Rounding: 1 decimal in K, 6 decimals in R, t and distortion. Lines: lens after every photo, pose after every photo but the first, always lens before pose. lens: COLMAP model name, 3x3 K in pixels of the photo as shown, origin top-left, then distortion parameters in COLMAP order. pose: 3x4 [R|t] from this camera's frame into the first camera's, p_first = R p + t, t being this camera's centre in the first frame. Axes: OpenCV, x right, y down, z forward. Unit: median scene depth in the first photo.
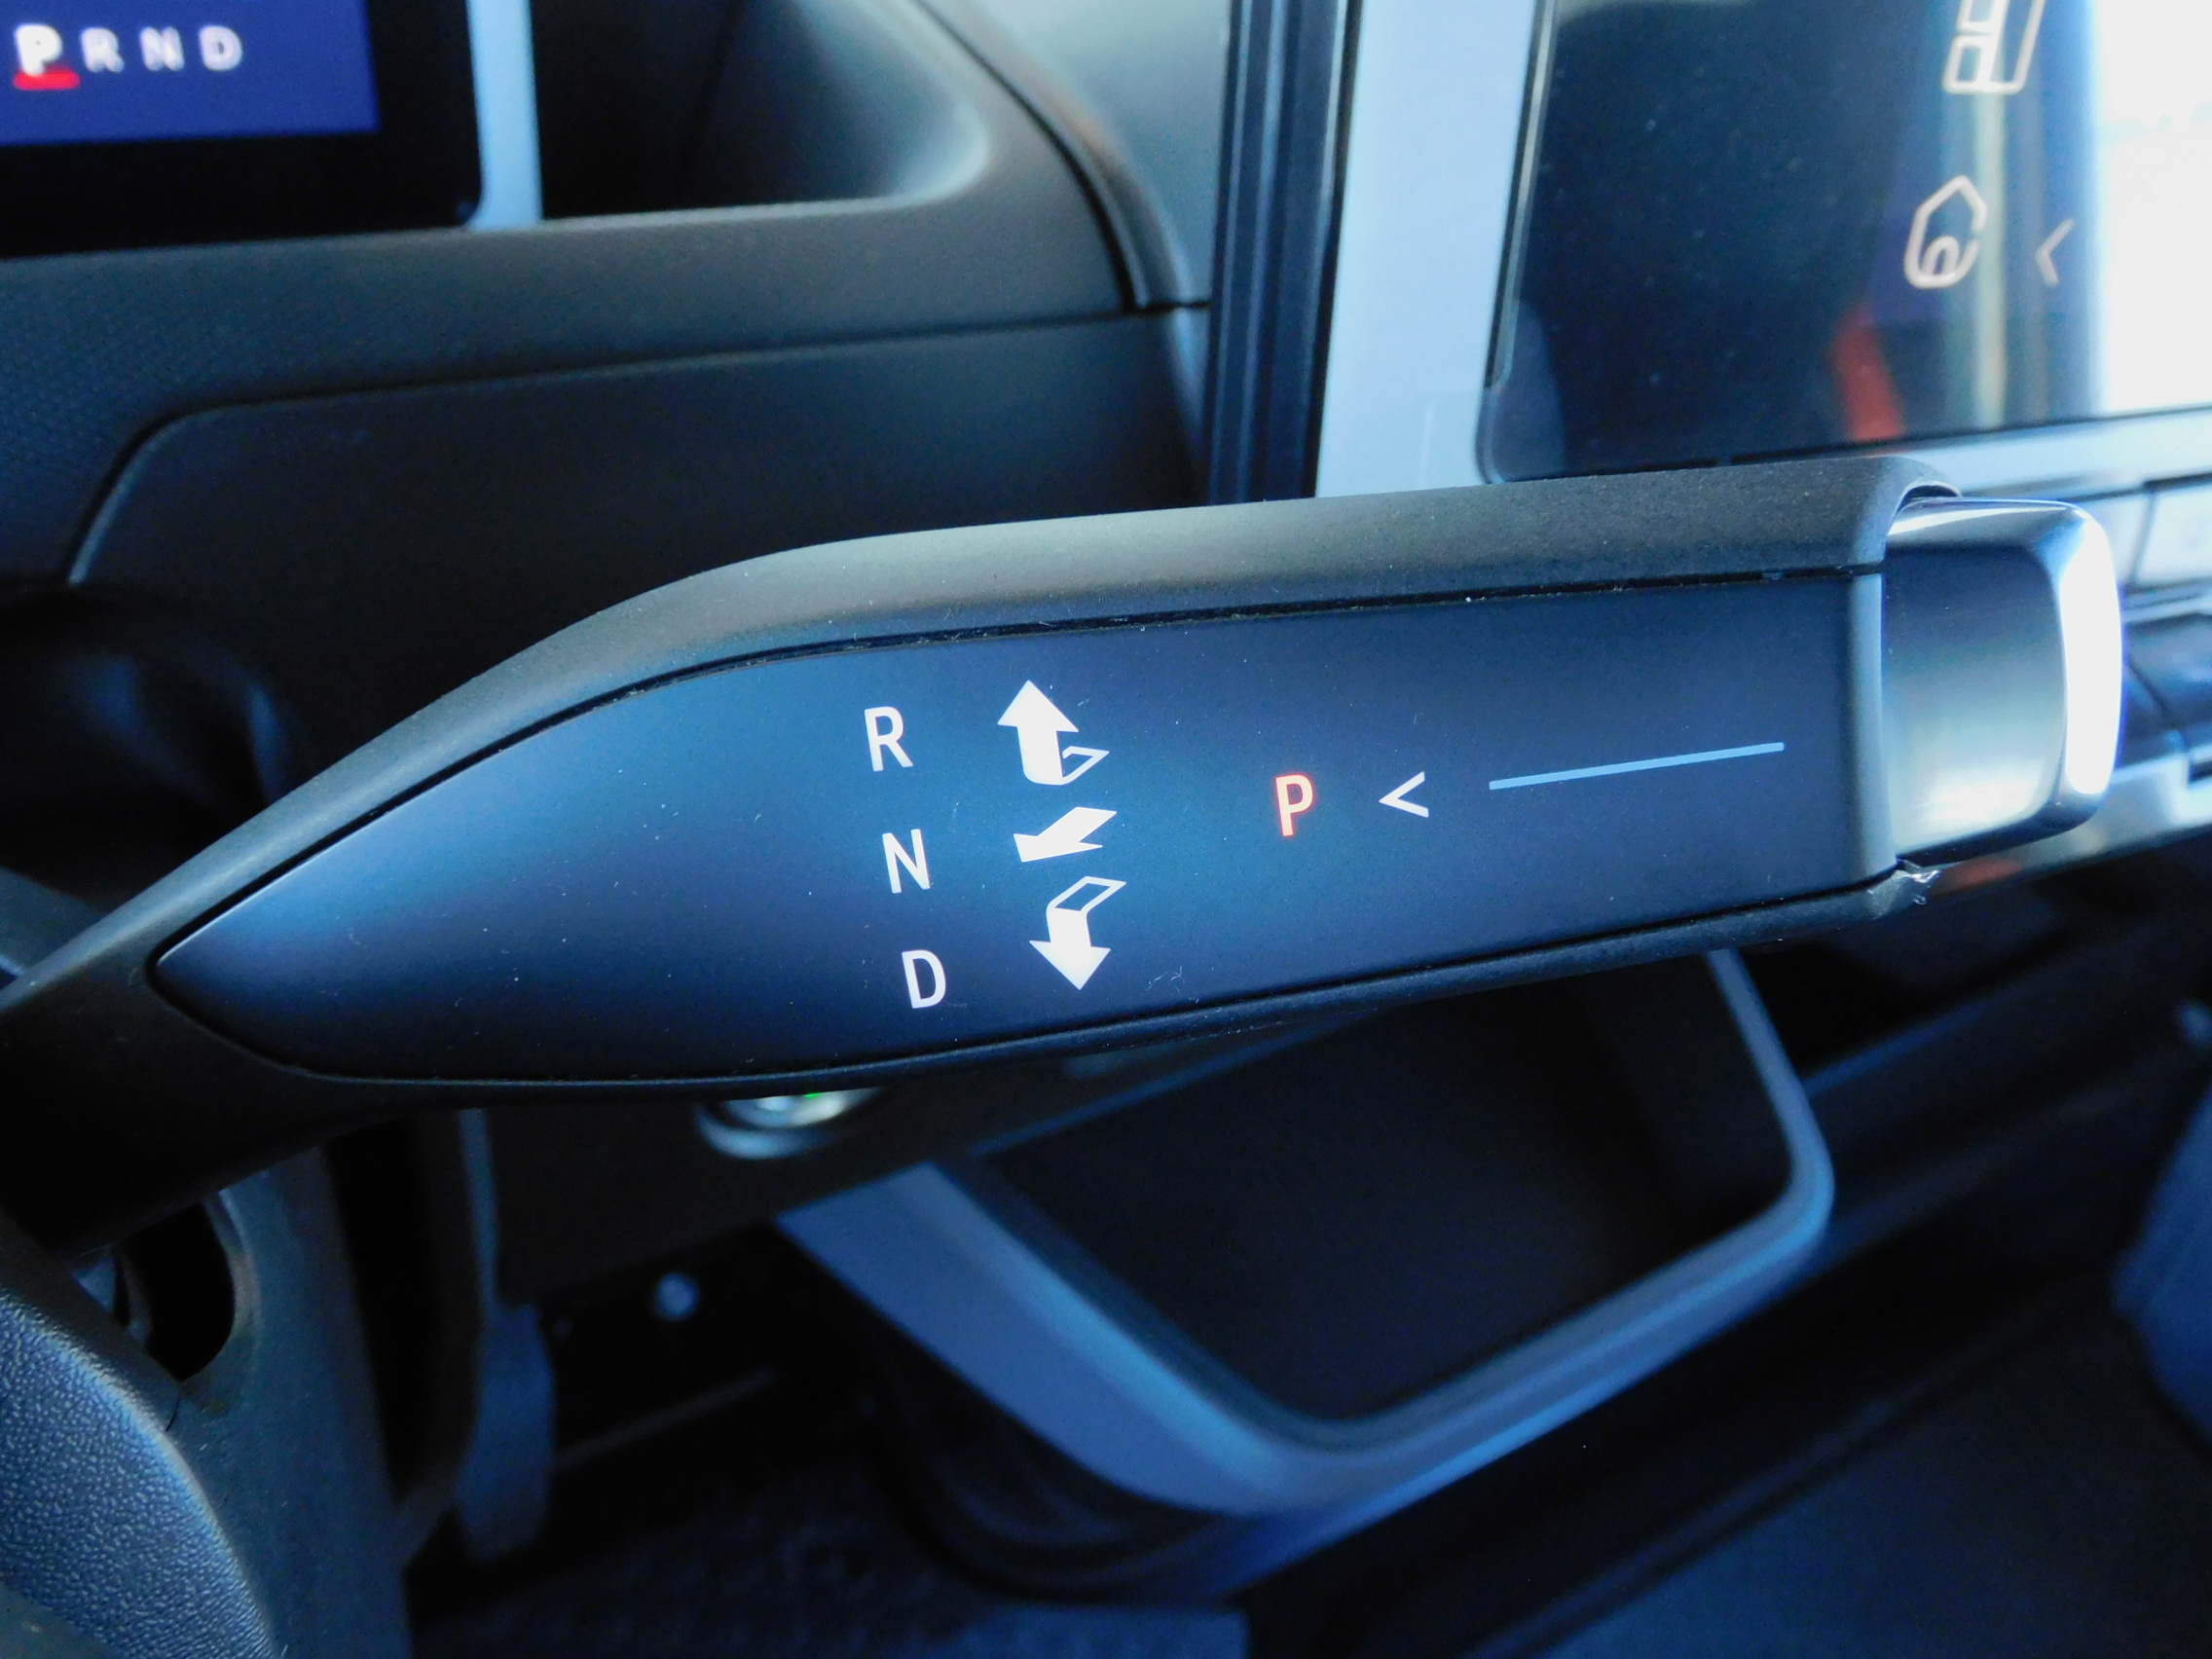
lens RADIAL K [[1684.1, 0, 1104.1], [0, 1684.1, 812.7], [0, 0, 1]] dist [-0.003317, -0.034990]
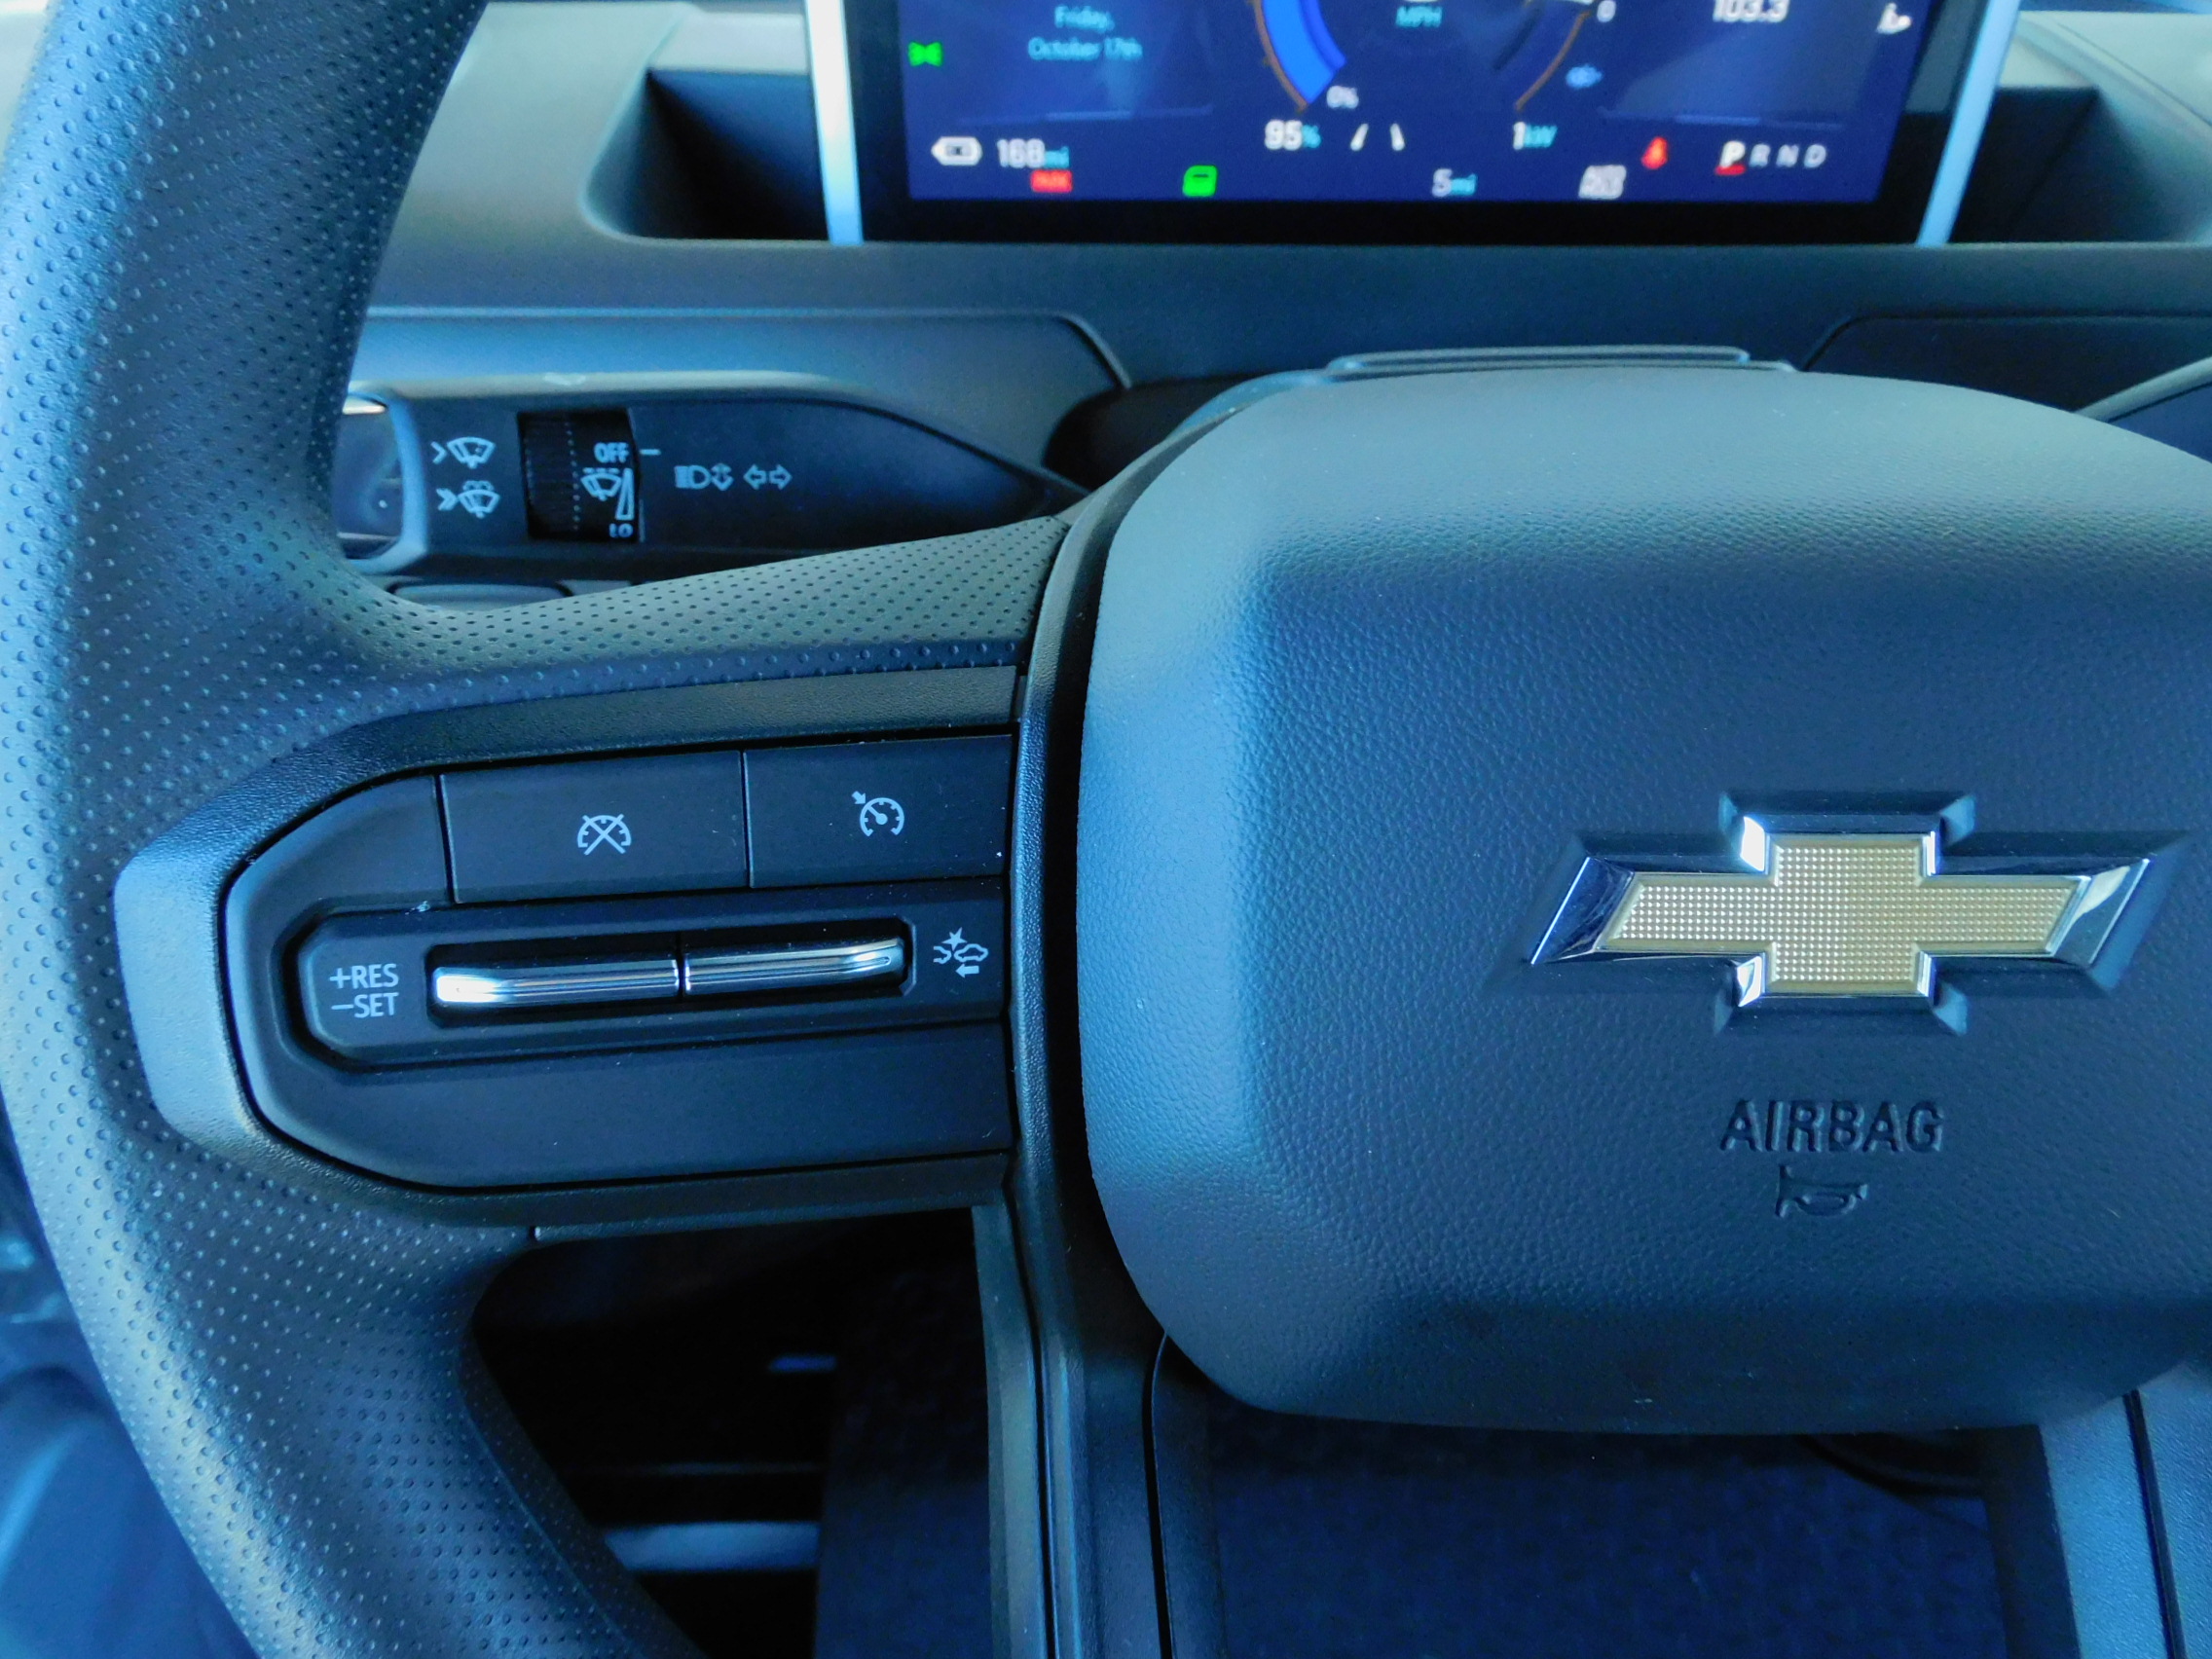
lens RADIAL K [[1566.7, 0, 1117.2], [0, 1566.7, 825.6], [0, 0, 1]] dist [0.013934, -0.013031]
pose [[0.866347, 0.194120, -0.460175, -0.563843], [-0.213095, 0.976970, 0.010942, 1.018645], [0.451701, 0.088582, 0.887761, -2.058418]]
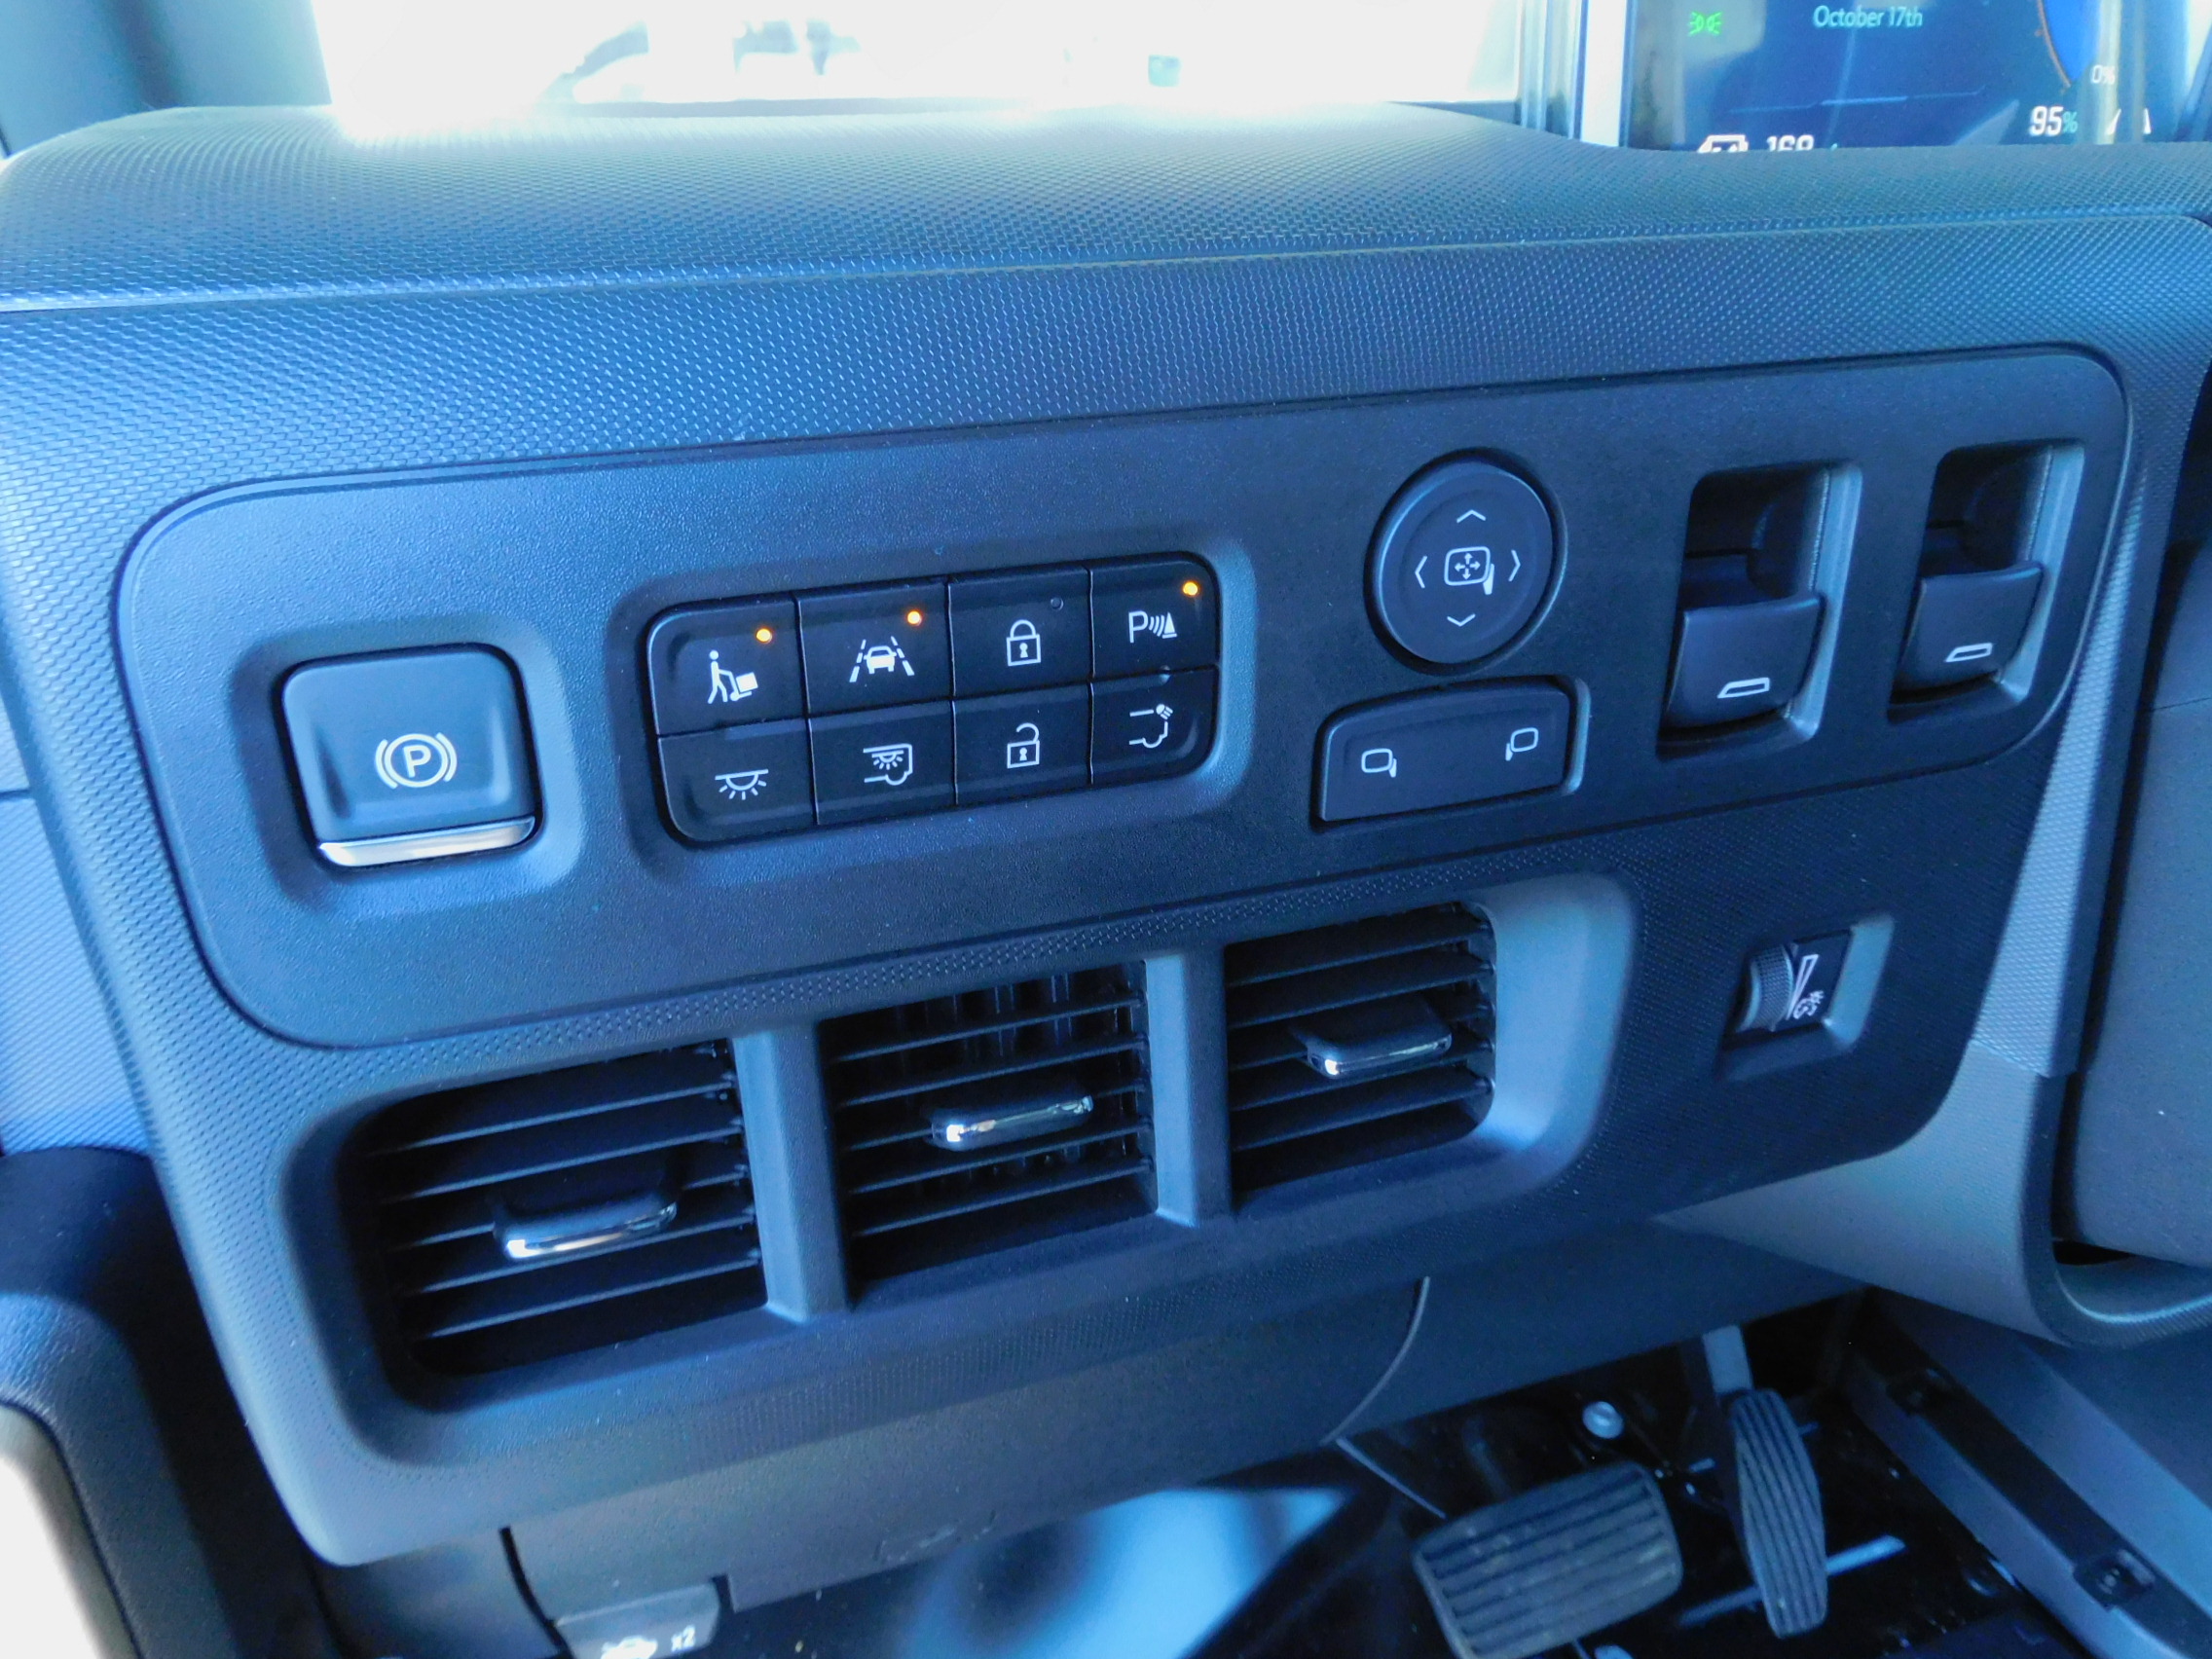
lens RADIAL K [[1566.7, 0, 1117.2], [0, 1566.7, 825.6], [0, 0, 1]] dist [0.013934, -0.013031]
pose [[0.966780, -0.080615, -0.242563, -3.644586], [0.006893, 0.956841, -0.290529, 1.656514], [0.255515, 0.279206, 0.925611, -1.655145]]
